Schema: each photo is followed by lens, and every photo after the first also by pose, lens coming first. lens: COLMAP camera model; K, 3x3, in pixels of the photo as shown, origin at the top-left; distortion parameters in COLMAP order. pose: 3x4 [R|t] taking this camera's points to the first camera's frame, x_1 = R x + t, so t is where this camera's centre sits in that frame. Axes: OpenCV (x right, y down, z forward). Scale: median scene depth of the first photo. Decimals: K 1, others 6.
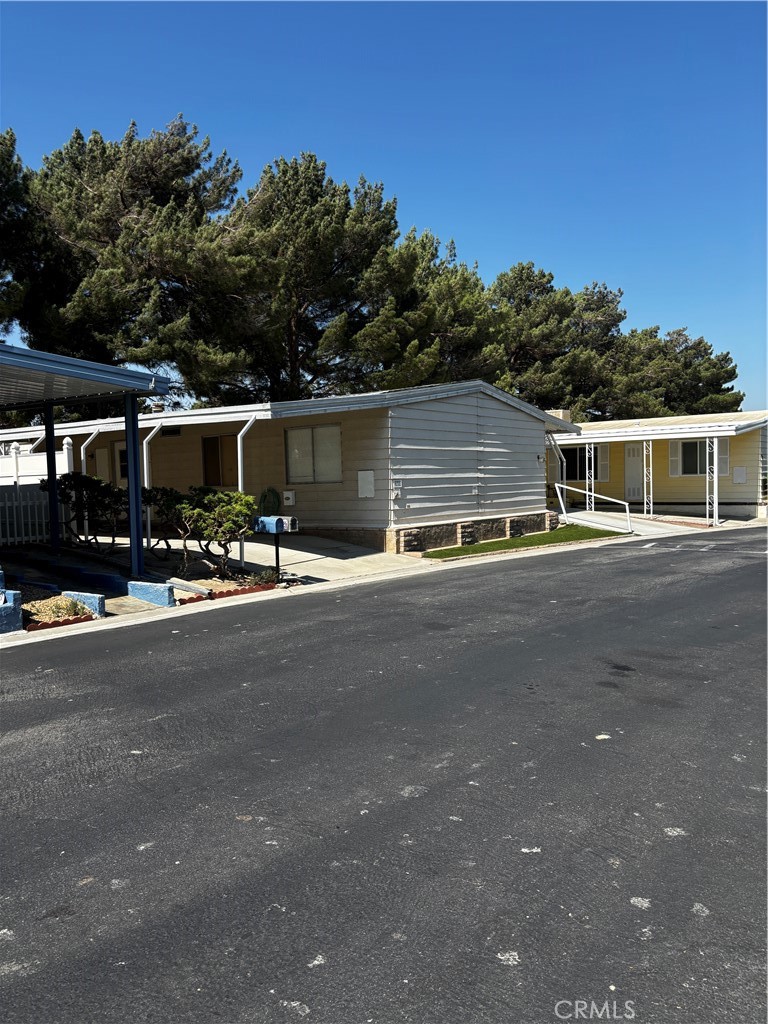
lens RADIAL K [[776.4, 0, 390.3], [0, 776.4, 514.8], [0, 0, 1]] dist [0.087770, -0.134590]
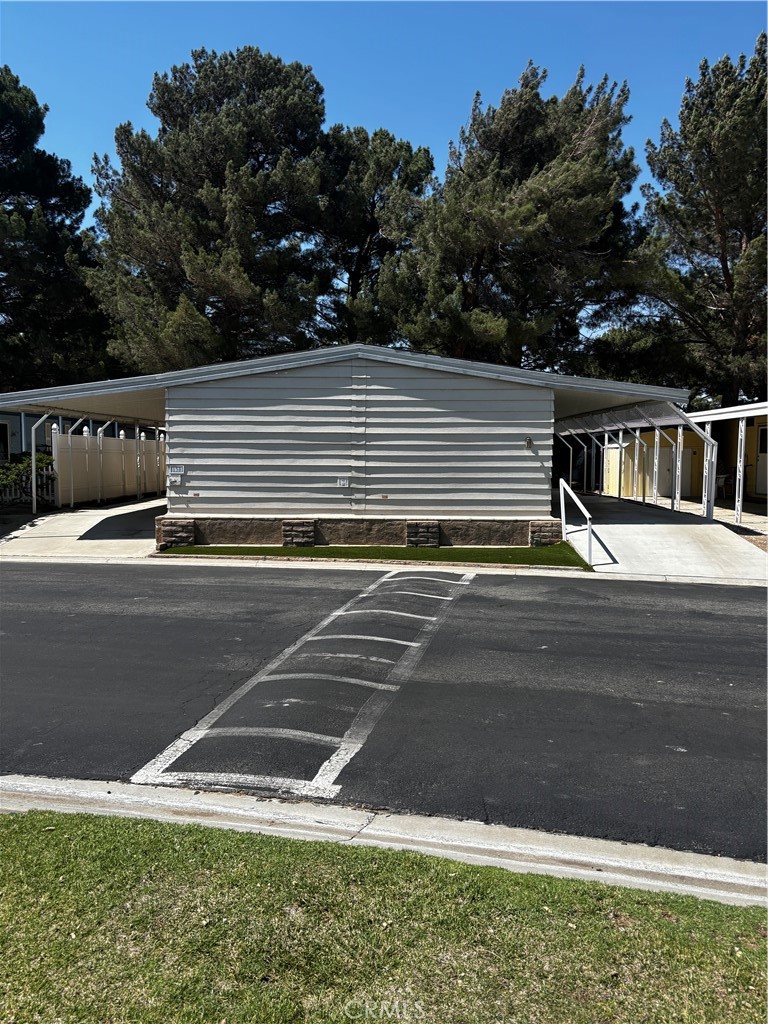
lens RADIAL K [[776.4, 0, 390.3], [0, 776.4, 514.8], [0, 0, 1]] dist [0.087770, -0.134590]
pose [[0.629189, 0.100928, -0.770672, 0.764952], [-0.060215, 0.994883, 0.081131, -0.065573], [0.774917, -0.004641, 0.632046, 0.505777]]
